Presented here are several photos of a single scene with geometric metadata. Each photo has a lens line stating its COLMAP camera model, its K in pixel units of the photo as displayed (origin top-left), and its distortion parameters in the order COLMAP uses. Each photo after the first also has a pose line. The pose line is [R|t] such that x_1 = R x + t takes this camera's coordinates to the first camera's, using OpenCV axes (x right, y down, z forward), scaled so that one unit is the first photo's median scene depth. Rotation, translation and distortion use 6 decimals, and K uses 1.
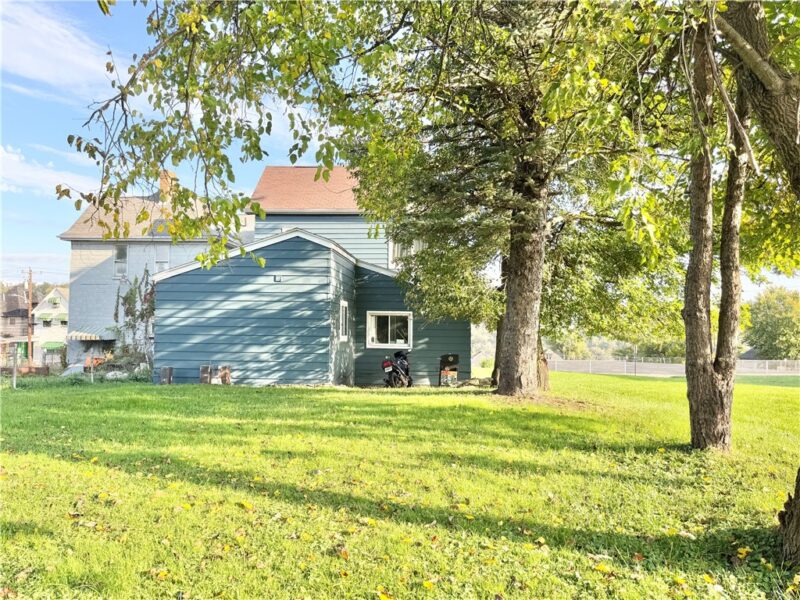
lens RADIAL K [[523.4, 0, 384.2], [0, 523.4, 301.1], [0, 0, 1]] dist [0.046656, -0.040202]
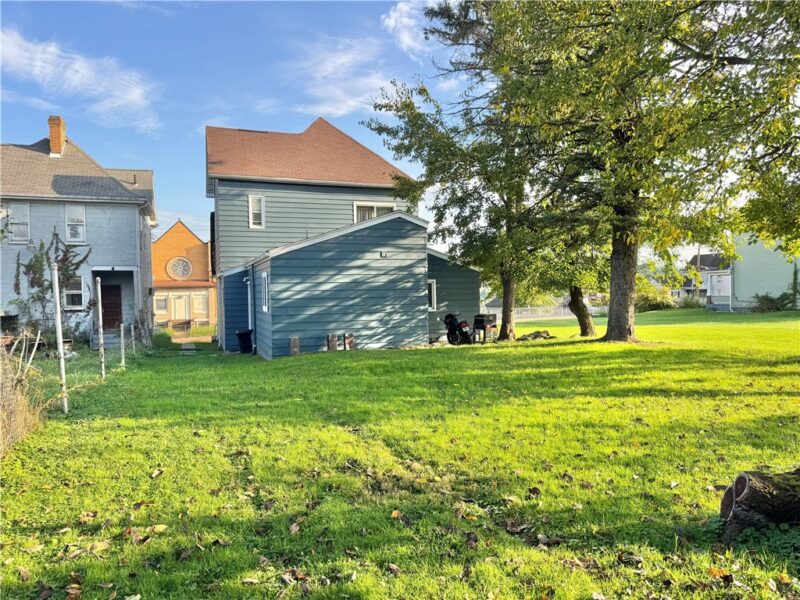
lens RADIAL K [[523.4, 0, 384.2], [0, 523.4, 301.1], [0, 0, 1]] dist [0.046656, -0.040202]
pose [[0.927051, -0.035882, 0.373215, -0.621554], [0.006199, 0.996741, 0.080432, -0.033200], [-0.374885, -0.072250, 0.924252, -0.045604]]
